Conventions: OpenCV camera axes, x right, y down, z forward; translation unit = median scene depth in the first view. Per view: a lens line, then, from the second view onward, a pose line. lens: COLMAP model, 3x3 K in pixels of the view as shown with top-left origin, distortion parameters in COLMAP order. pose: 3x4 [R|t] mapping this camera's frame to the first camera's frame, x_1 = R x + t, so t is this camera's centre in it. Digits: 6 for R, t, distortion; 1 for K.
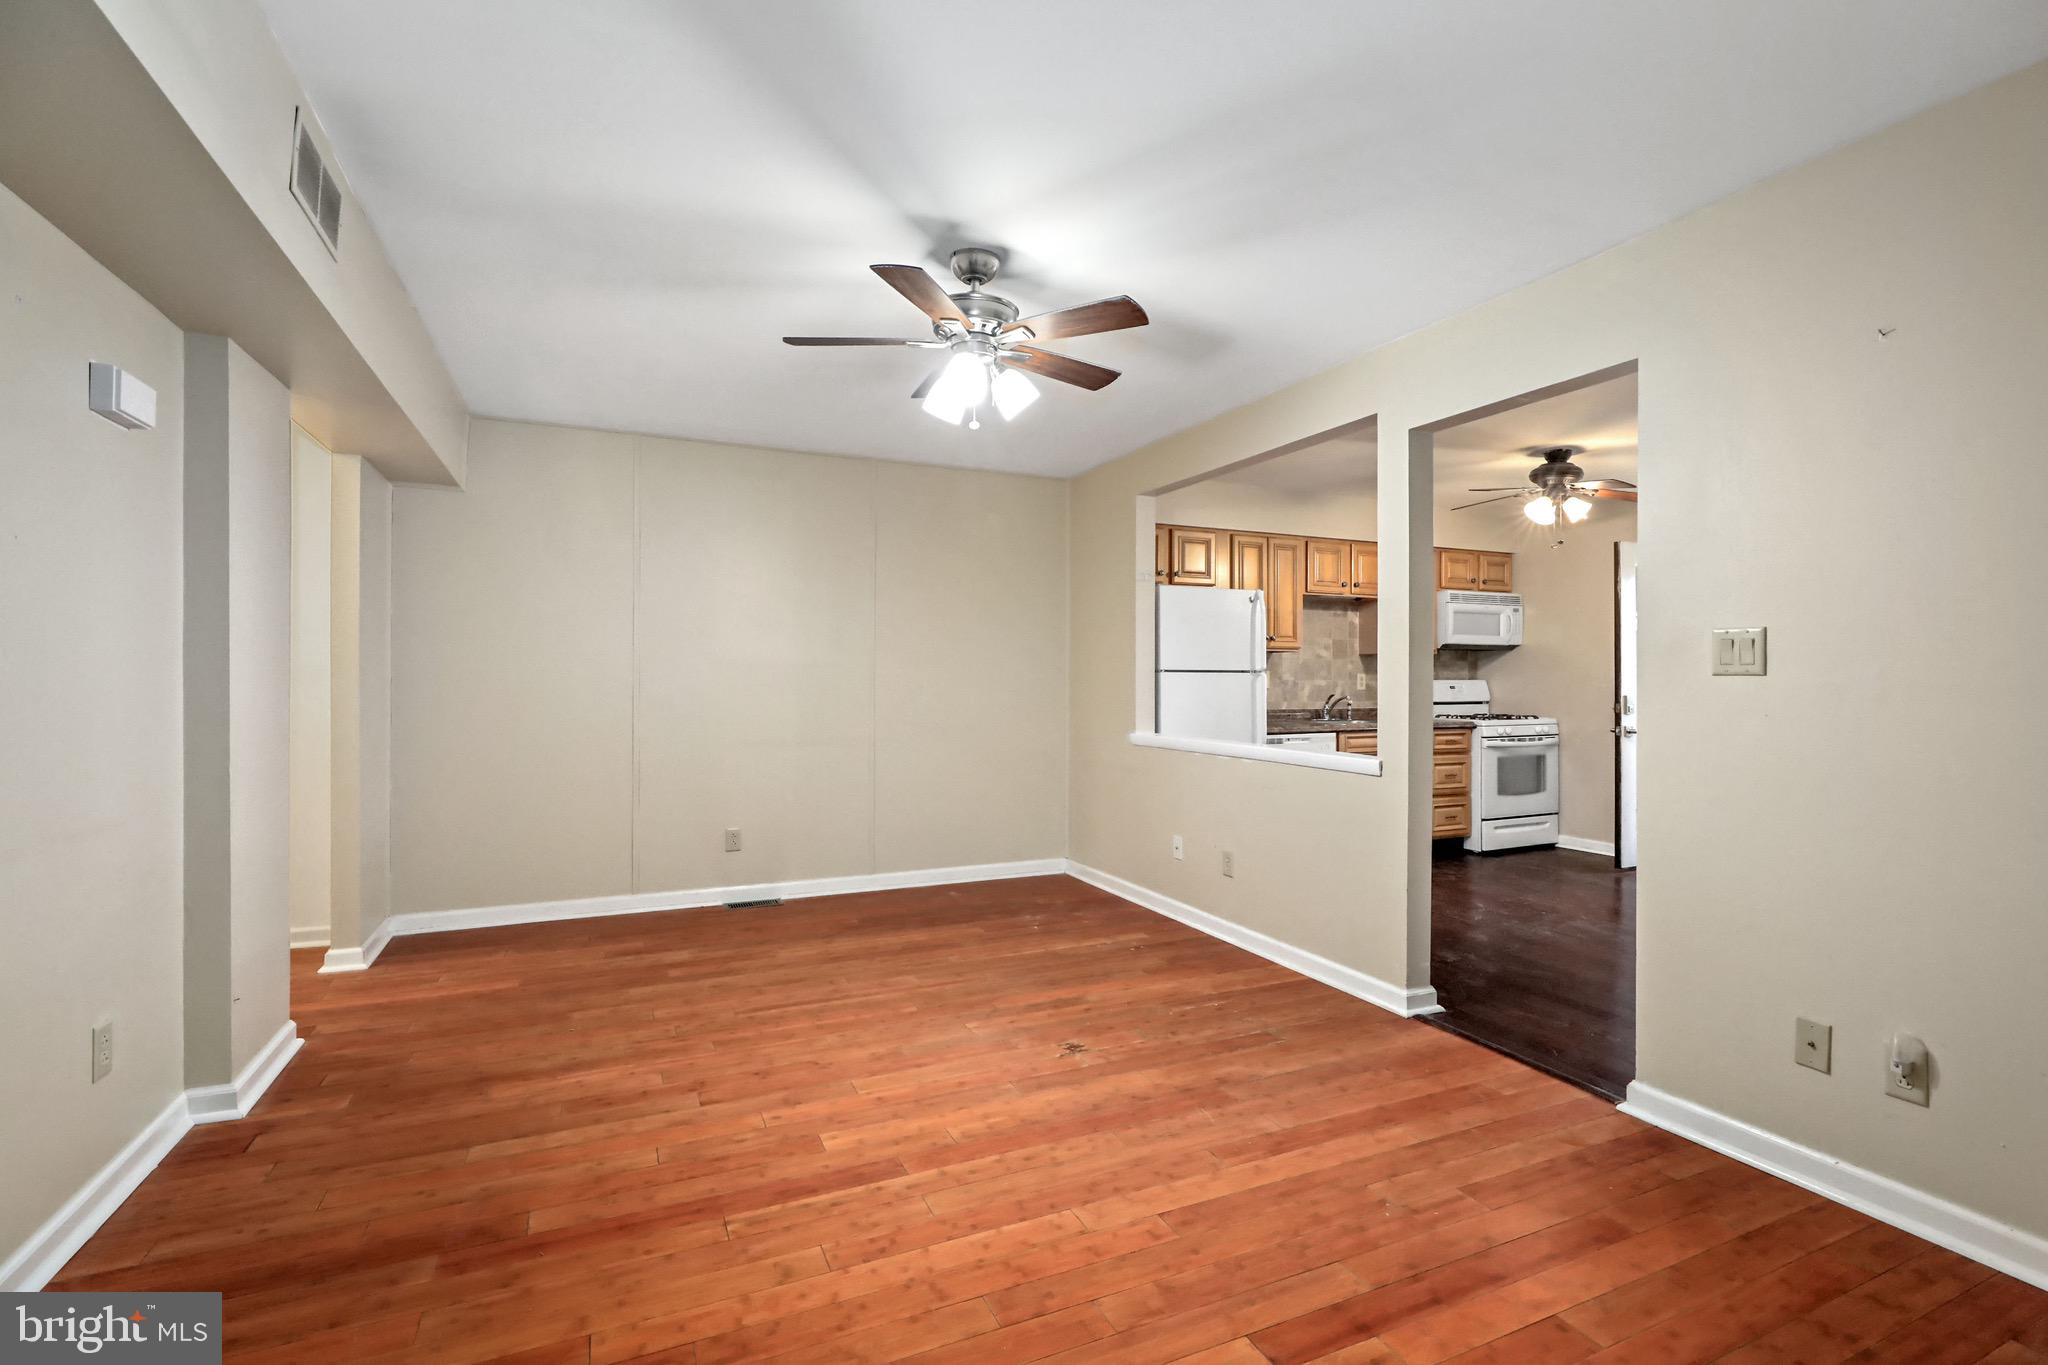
lens RADIAL K [[934.2, 0, 1028.2], [0, 934.2, 680.0], [0, 0, 1]] dist [-0.000396, -0.000353]
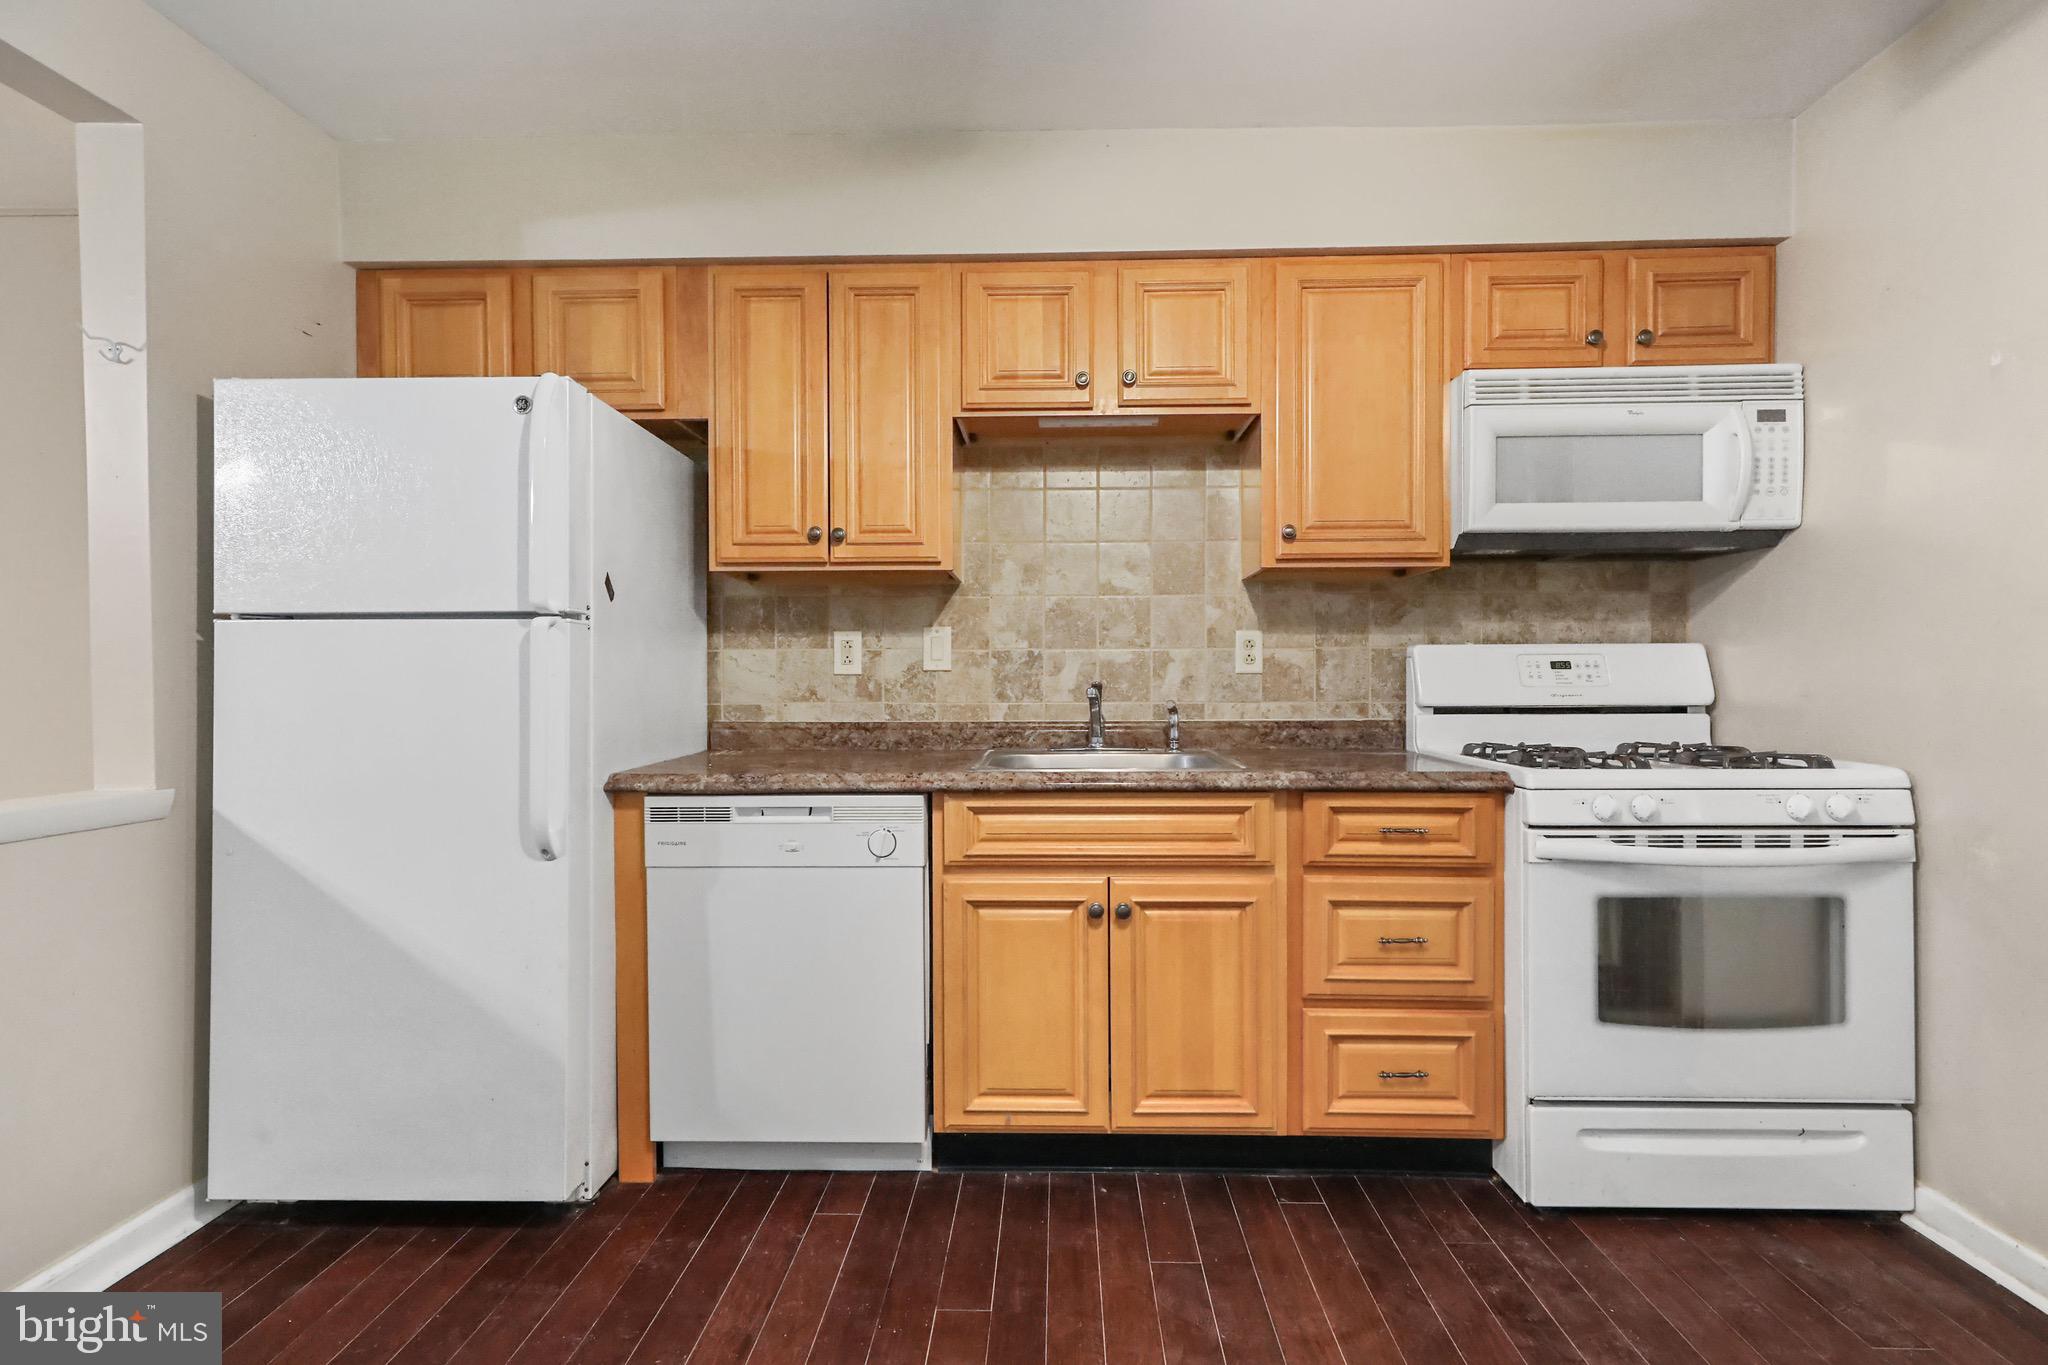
lens RADIAL K [[929.3, 0, 1029.3], [0, 929.3, 682.8], [0, 0, 1]] dist [0.006819, -0.000406]
pose [[0.897567, -0.001422, -0.440875, 0.462424], [0.004512, 0.999972, 0.005960, 0.012424], [0.440855, -0.007339, 0.897549, 0.645418]]
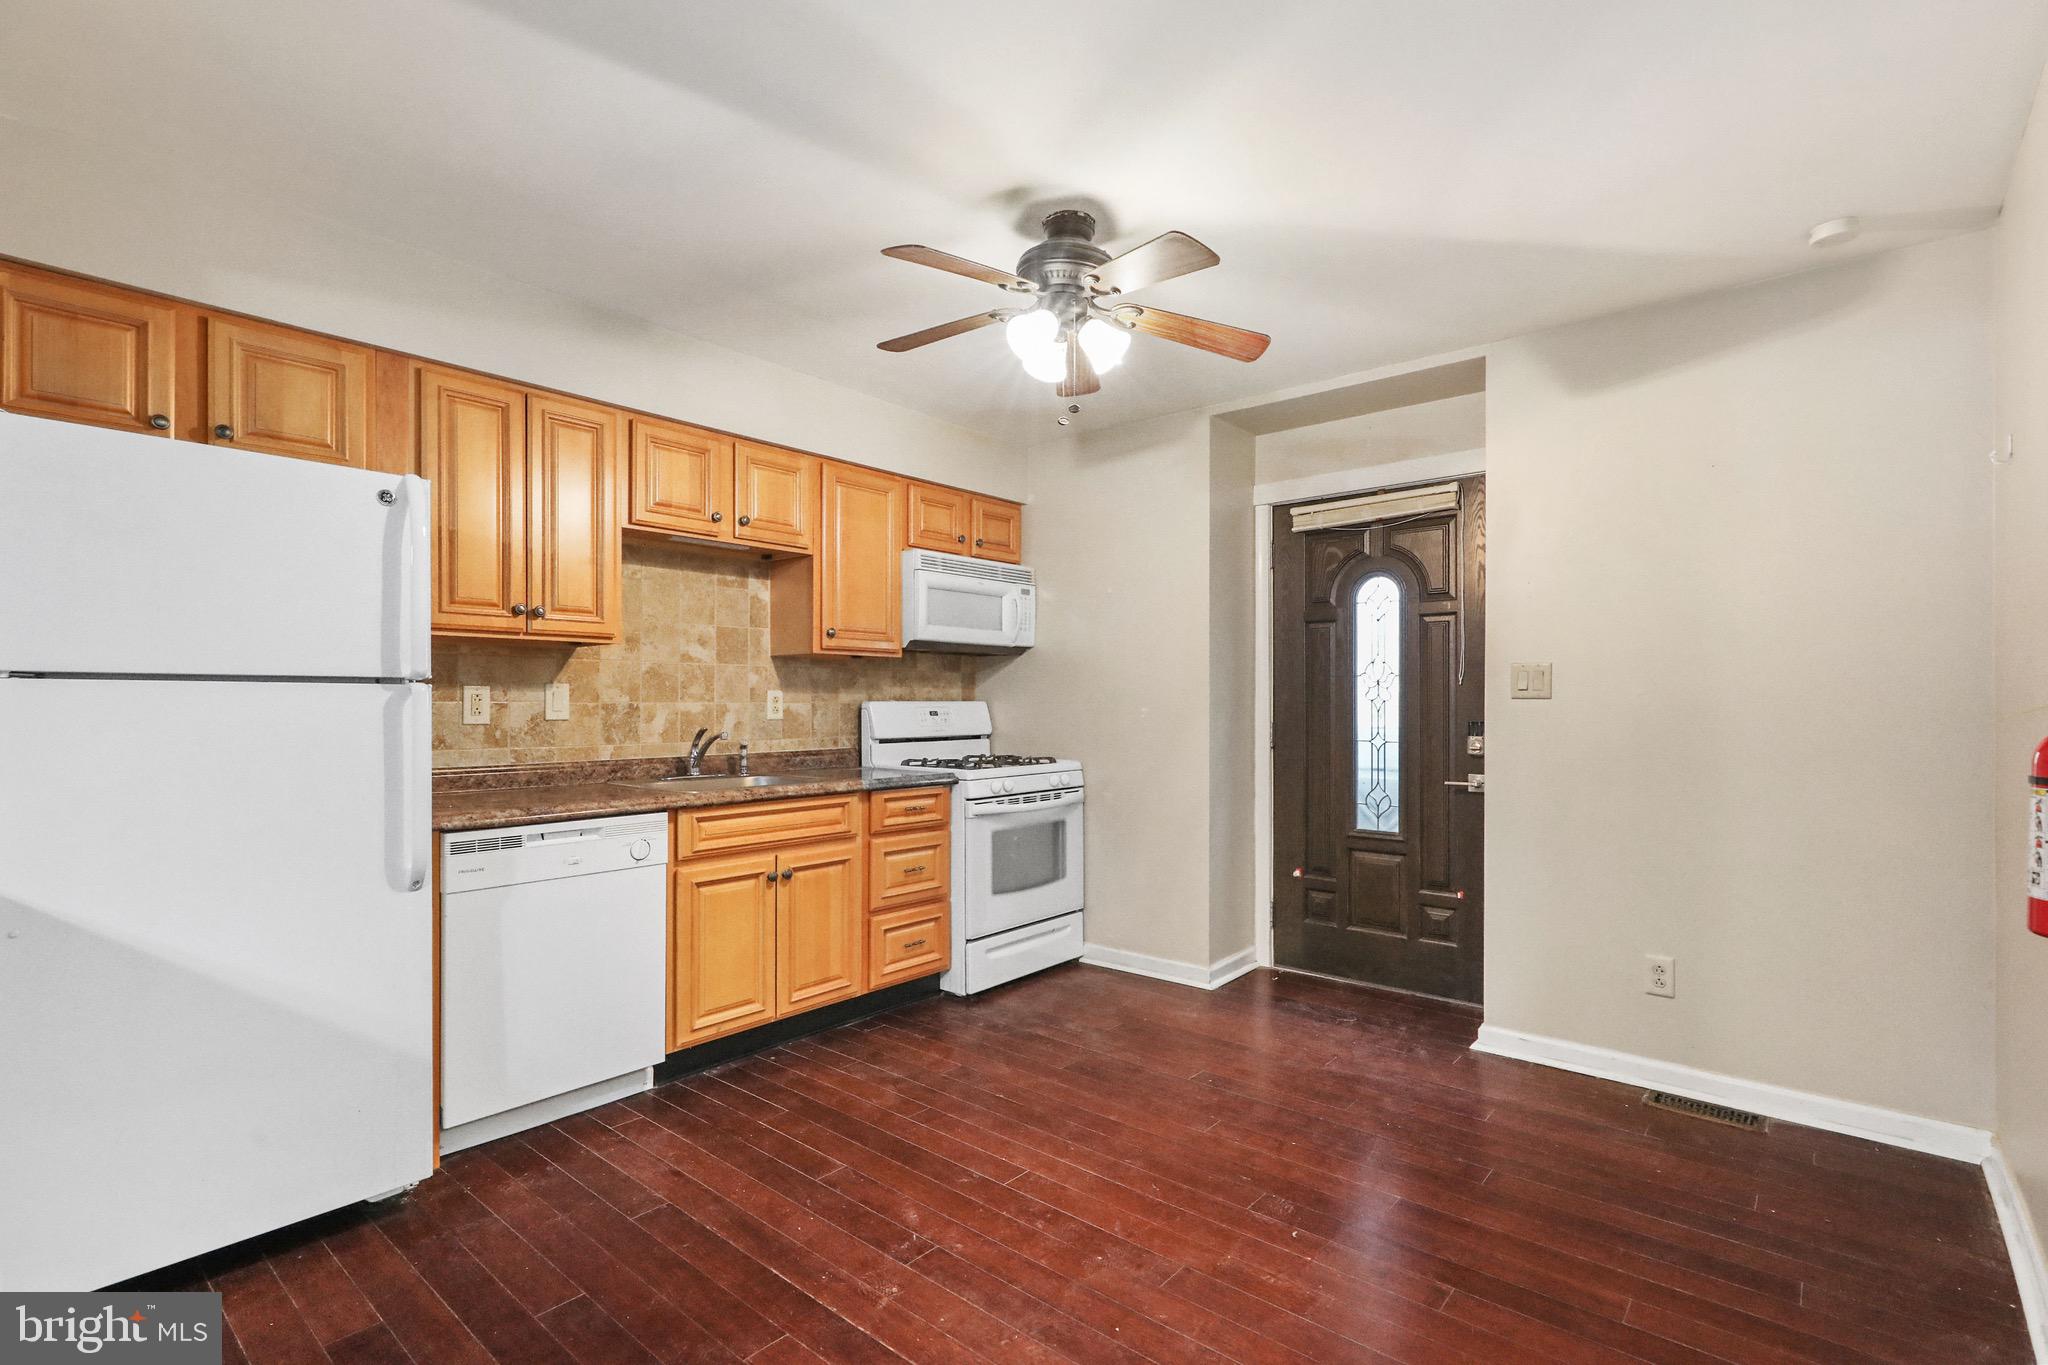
lens RADIAL K [[955.4, 0, 1022.4], [0, 955.4, 695.8], [0, 0, 1]] dist [0.000262, -0.000016]
pose [[0.906030, 0.001102, 0.423213, 0.258946], [0.002035, 0.999974, -0.006959, 0.000778], [-0.423209, 0.007166, 0.906004, 0.435327]]
